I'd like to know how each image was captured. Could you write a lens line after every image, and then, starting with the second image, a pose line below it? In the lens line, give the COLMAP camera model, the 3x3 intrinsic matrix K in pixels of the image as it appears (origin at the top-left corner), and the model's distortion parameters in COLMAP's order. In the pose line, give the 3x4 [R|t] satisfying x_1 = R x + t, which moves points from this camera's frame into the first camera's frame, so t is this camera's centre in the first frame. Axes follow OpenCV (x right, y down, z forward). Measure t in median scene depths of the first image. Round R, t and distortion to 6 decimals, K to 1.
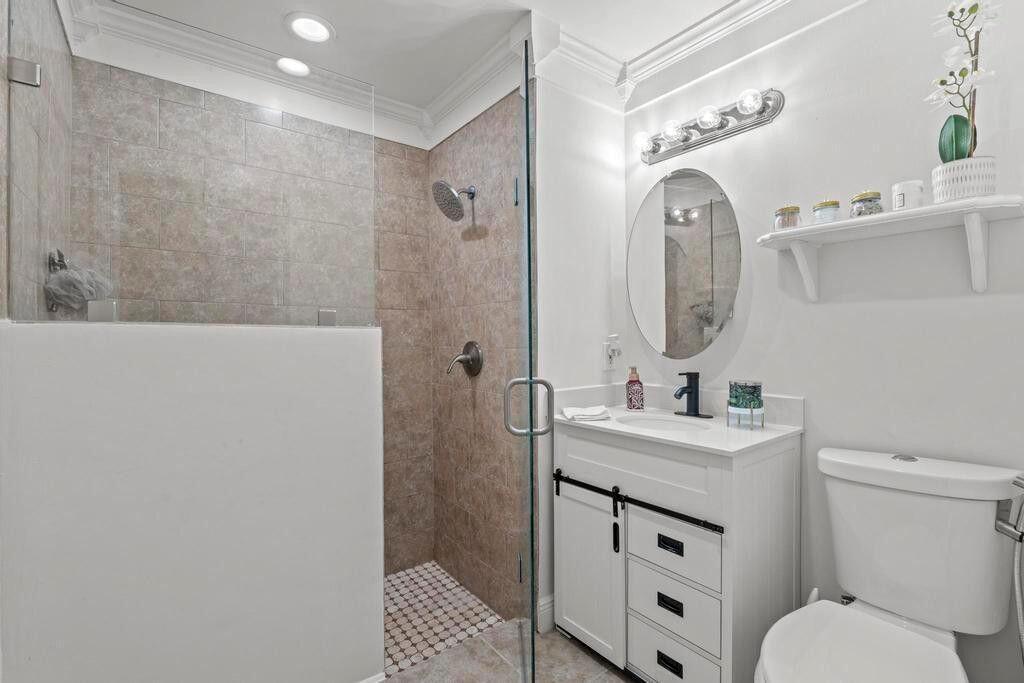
lens RADIAL K [[453.9, 0, 513.7], [0, 453.9, 346.5], [0, 0, 1]] dist [-0.009906, -0.000041]
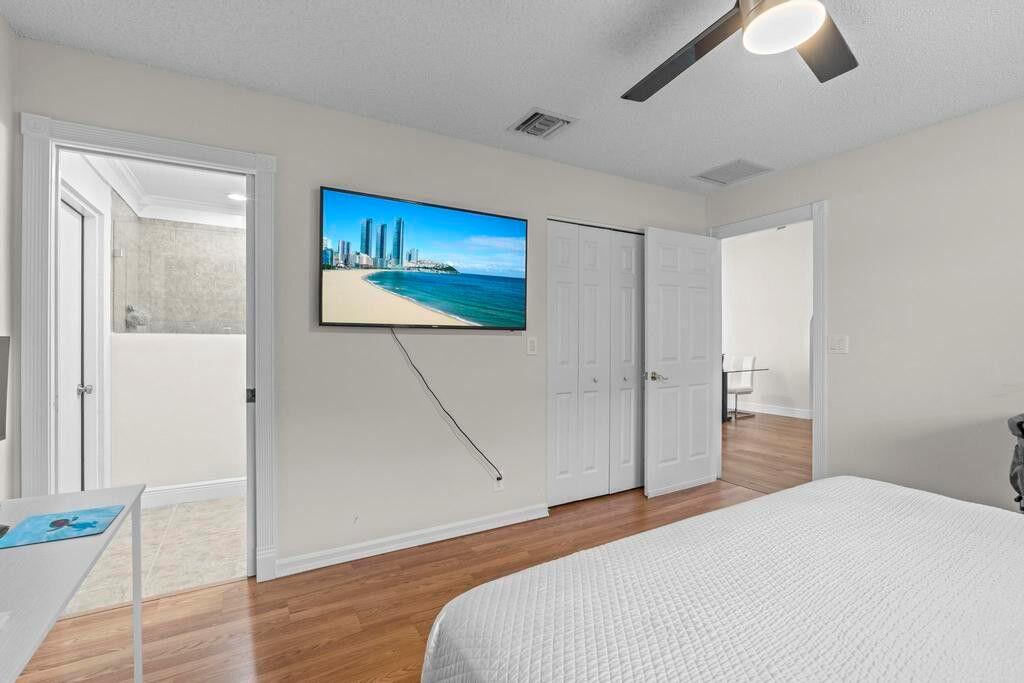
lens RADIAL K [[453.9, 0, 513.7], [0, 453.9, 346.5], [0, 0, 1]] dist [-0.009906, -0.000041]
pose [[0.993087, 0.001041, -0.117375, 1.133813], [-0.002145, 0.999955, -0.009283, 0.035757], [0.117360, 0.009470, 0.993044, -1.008117]]
